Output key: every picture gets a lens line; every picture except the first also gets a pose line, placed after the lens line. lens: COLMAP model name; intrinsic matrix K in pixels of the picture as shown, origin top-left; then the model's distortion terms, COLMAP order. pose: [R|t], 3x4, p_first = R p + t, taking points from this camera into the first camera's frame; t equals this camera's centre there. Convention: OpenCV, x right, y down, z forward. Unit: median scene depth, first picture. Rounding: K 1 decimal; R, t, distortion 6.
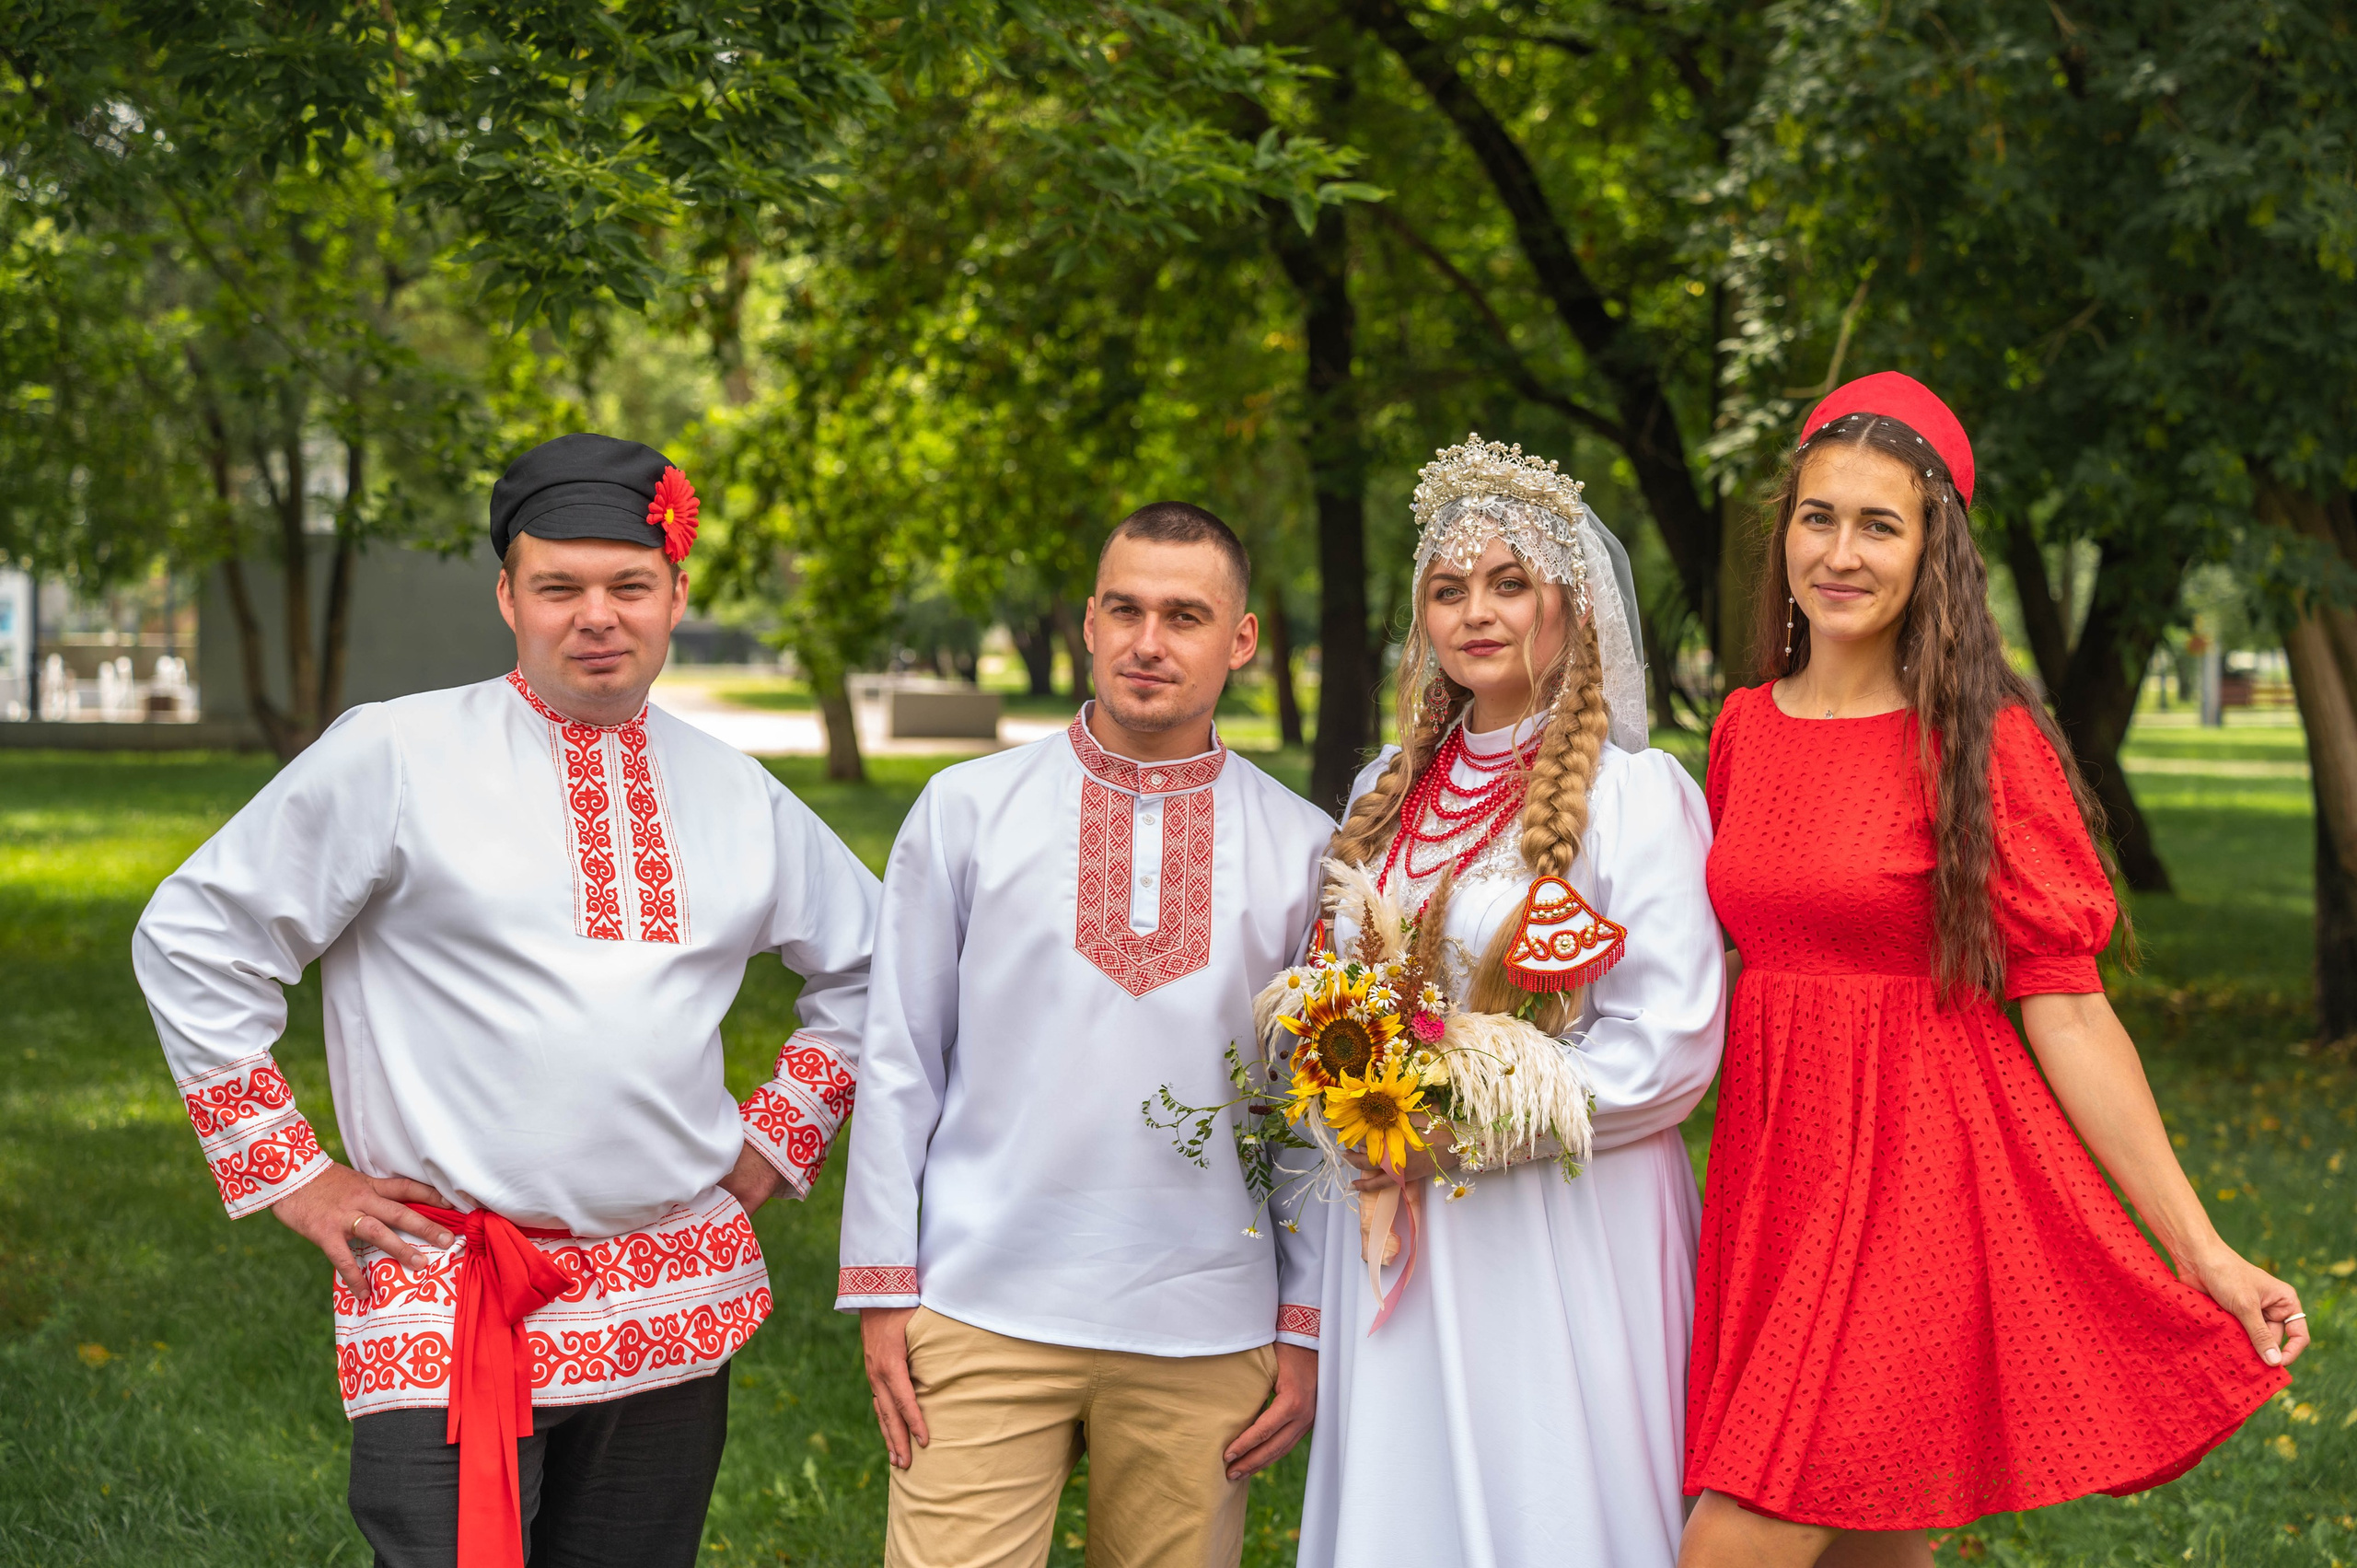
lens RADIAL K [[4543.3, 0, 1178.5], [0, 4543.3, 784.0], [0, 0, 1]] dist [0.006430, 0.097535]
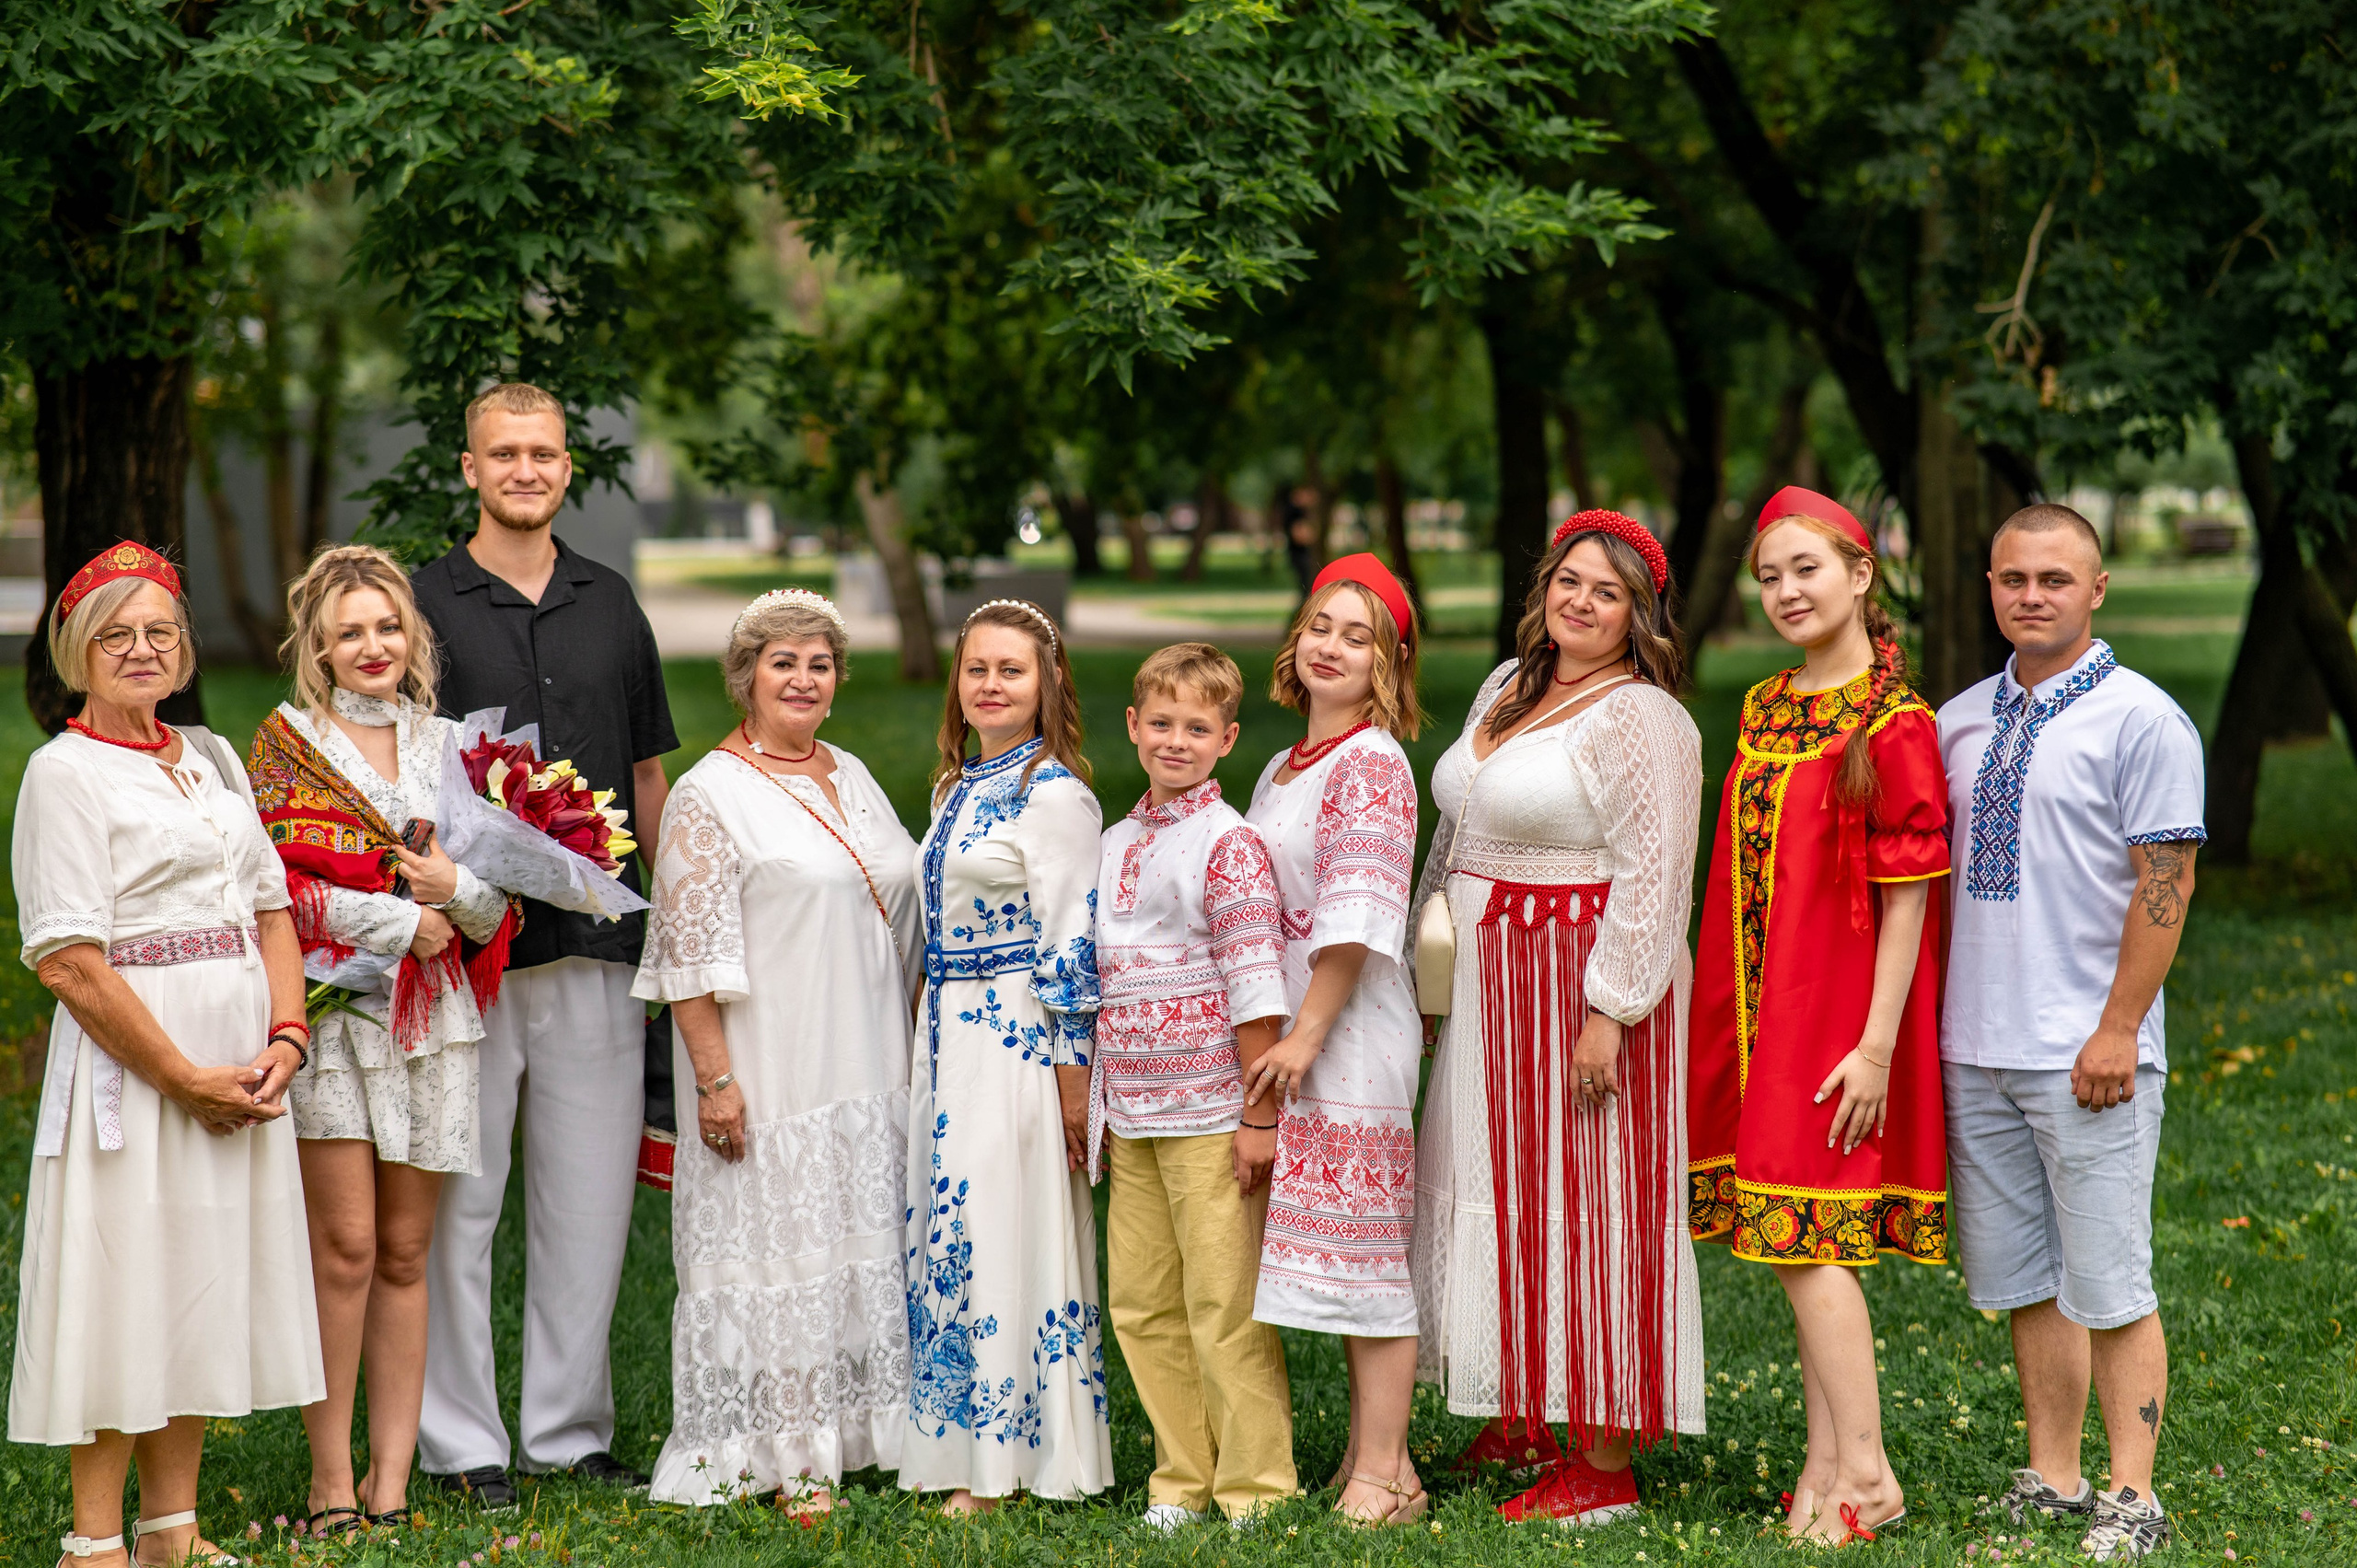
lens RADIAL K [[5692.1, 0, 1178.5], [0, 5692.1, 784.0], [0, 0, 1]] dist [0.347167, -0.304687]
pose [[0.999708, -0.021571, -0.010860, -0.049202], [0.021761, 0.999606, 0.017702, 0.000040], [0.010474, -0.017933, 0.999784, -0.410145]]
